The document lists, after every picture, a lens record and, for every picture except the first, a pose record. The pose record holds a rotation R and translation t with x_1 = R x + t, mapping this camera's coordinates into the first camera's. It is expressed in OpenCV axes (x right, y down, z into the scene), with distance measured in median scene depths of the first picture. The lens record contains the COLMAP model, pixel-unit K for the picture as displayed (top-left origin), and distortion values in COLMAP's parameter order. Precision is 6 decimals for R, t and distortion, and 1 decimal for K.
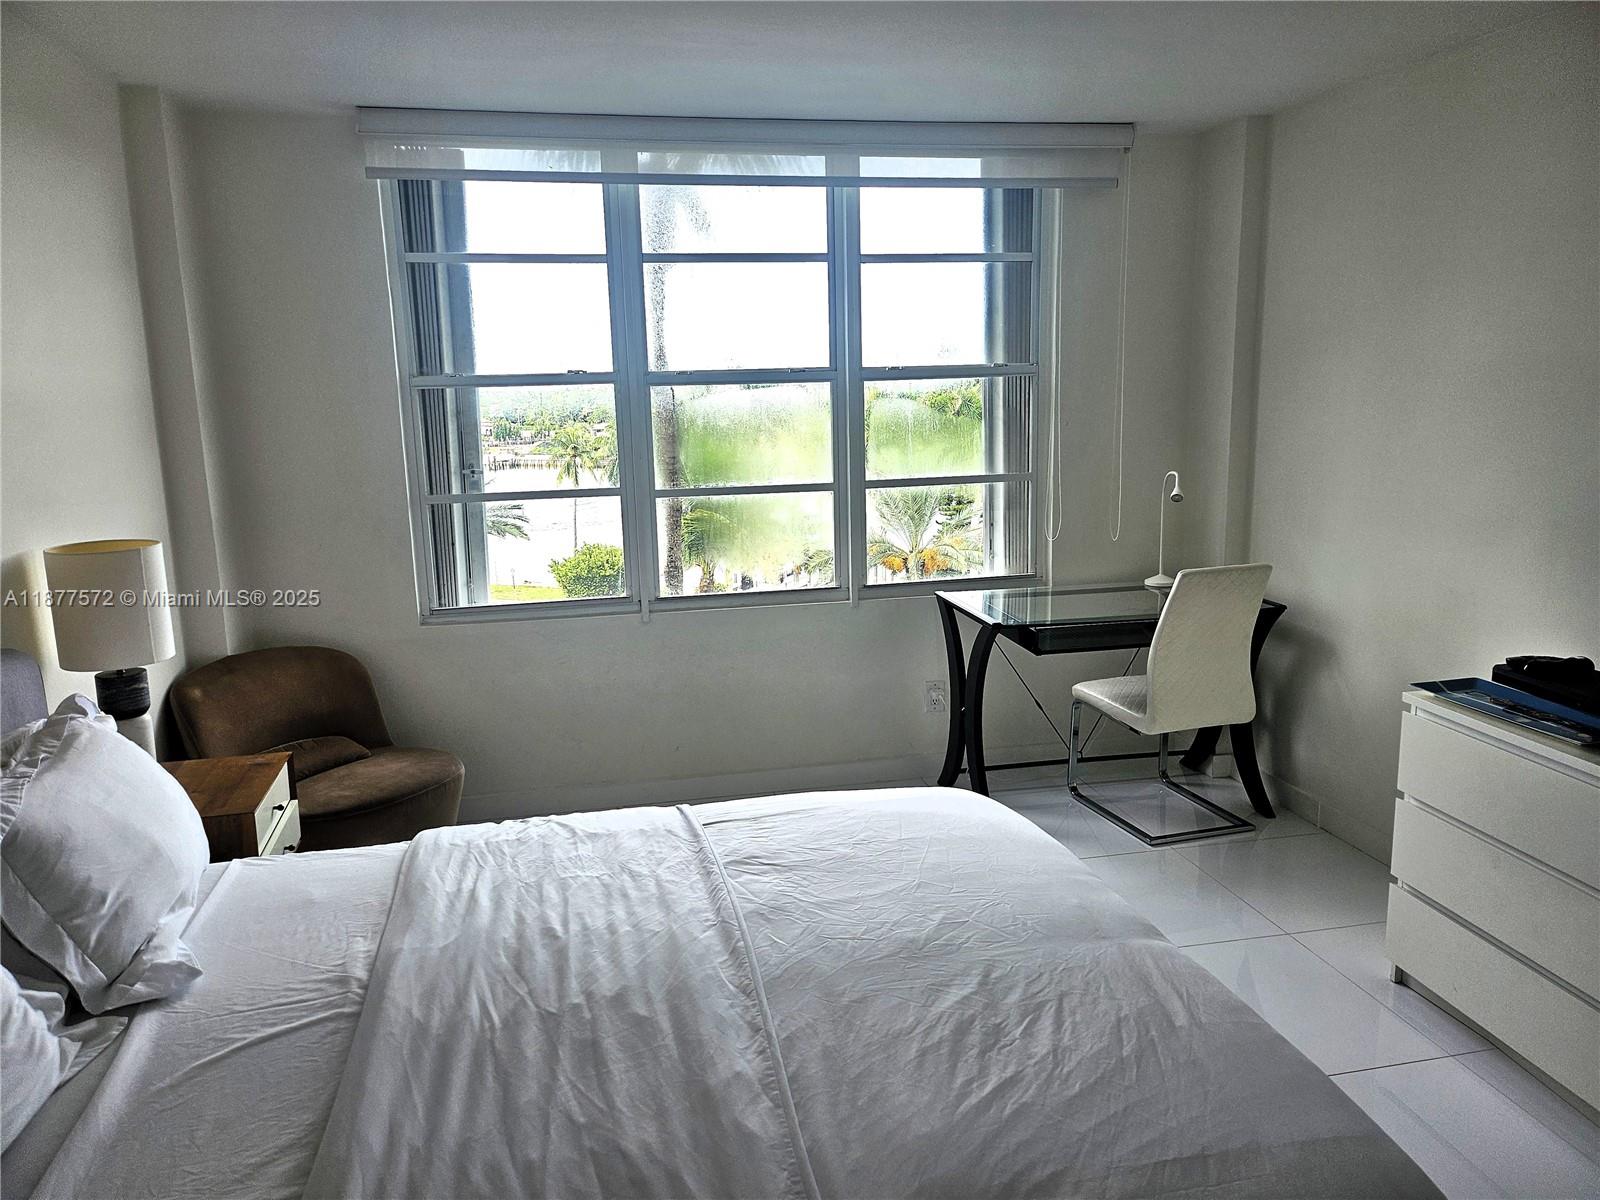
lens RADIAL K [[1131.4, 0, 807.3], [0, 1131.4, 602.1], [0, 0, 1]] dist [0.052017, -0.049453]
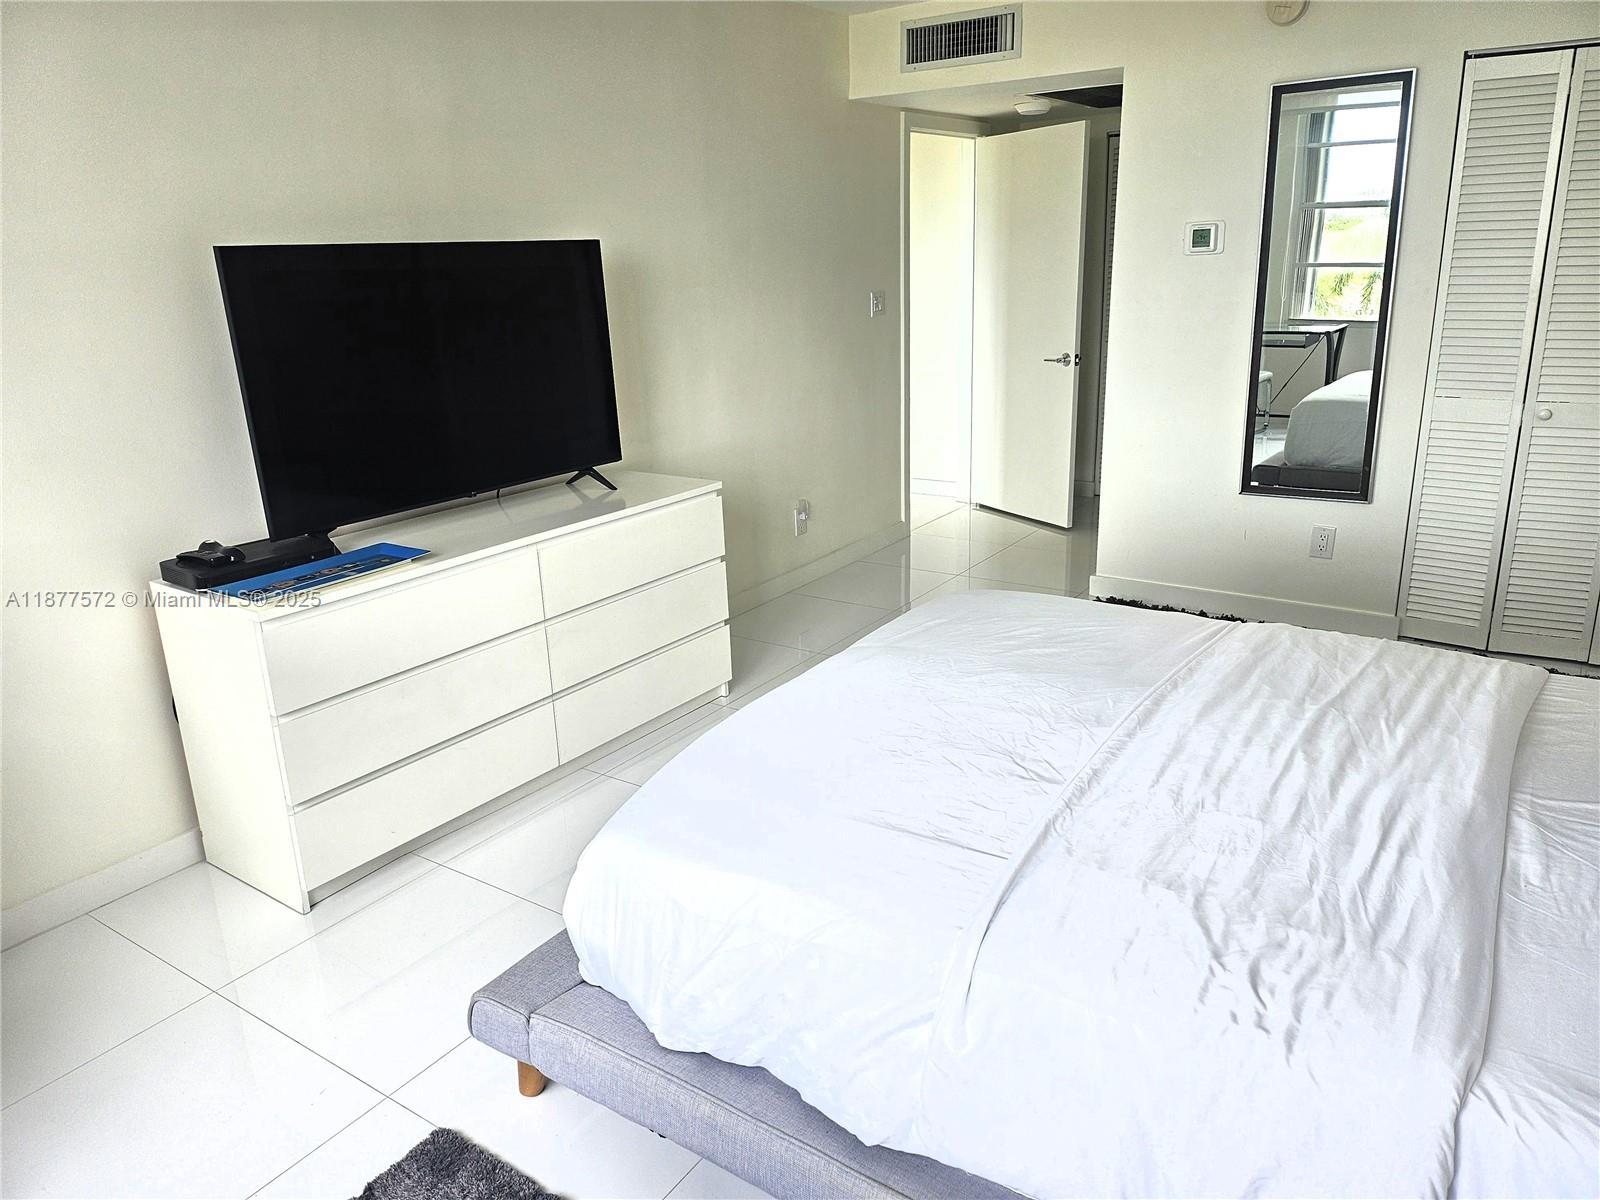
lens RADIAL K [[1131.4, 0, 799.4], [0, 1131.4, 597.4], [0, 0, 1]] dist [0.052017, -0.049453]
pose [[-0.689597, -0.170619, 0.703807, -0.285807], [0.185908, 0.897575, 0.399747, -0.150955], [-0.699924, 0.406508, -0.587246, 0.882662]]
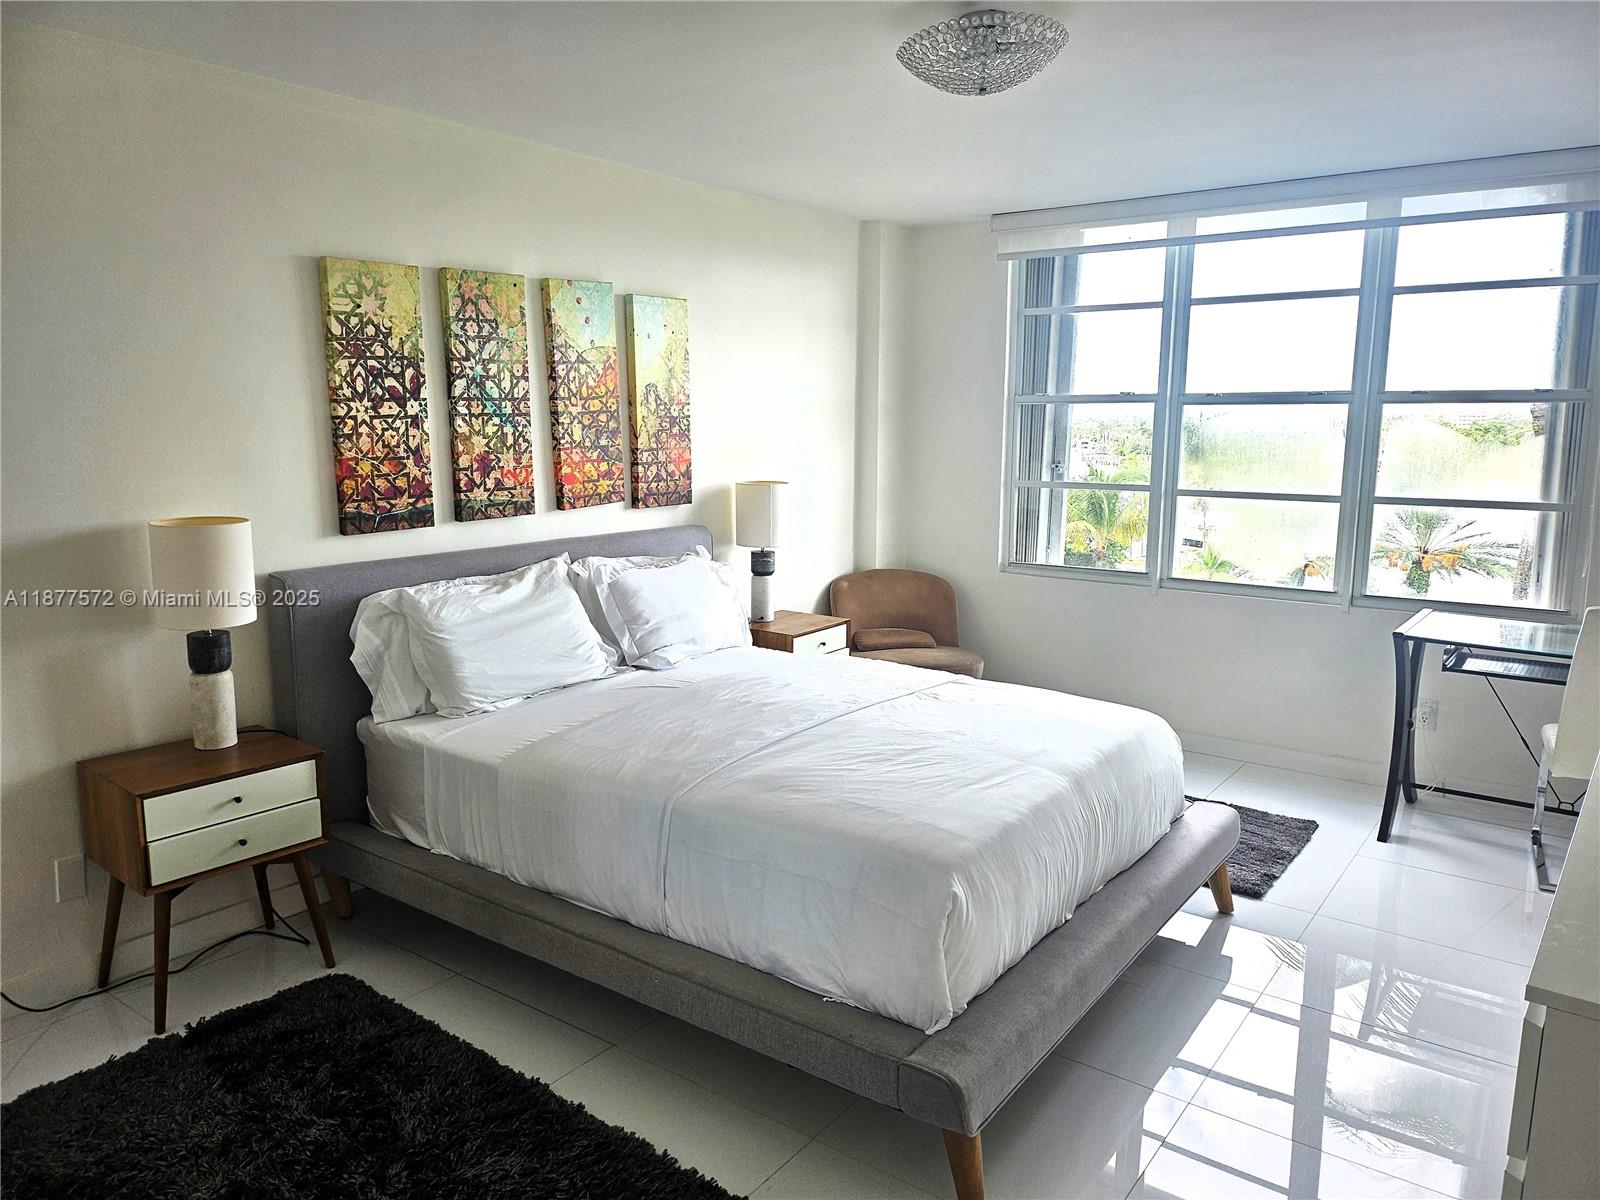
lens RADIAL K [[1131.4, 0, 793.9], [0, 1131.4, 595.2], [0, 0, 1]] dist [0.052017, -0.049453]
pose [[0.660744, 0.144909, -0.736491, 0.573042], [-0.158976, 0.985945, 0.051365, 0.019683], [0.733583, 0.083145, 0.674495, -0.146193]]
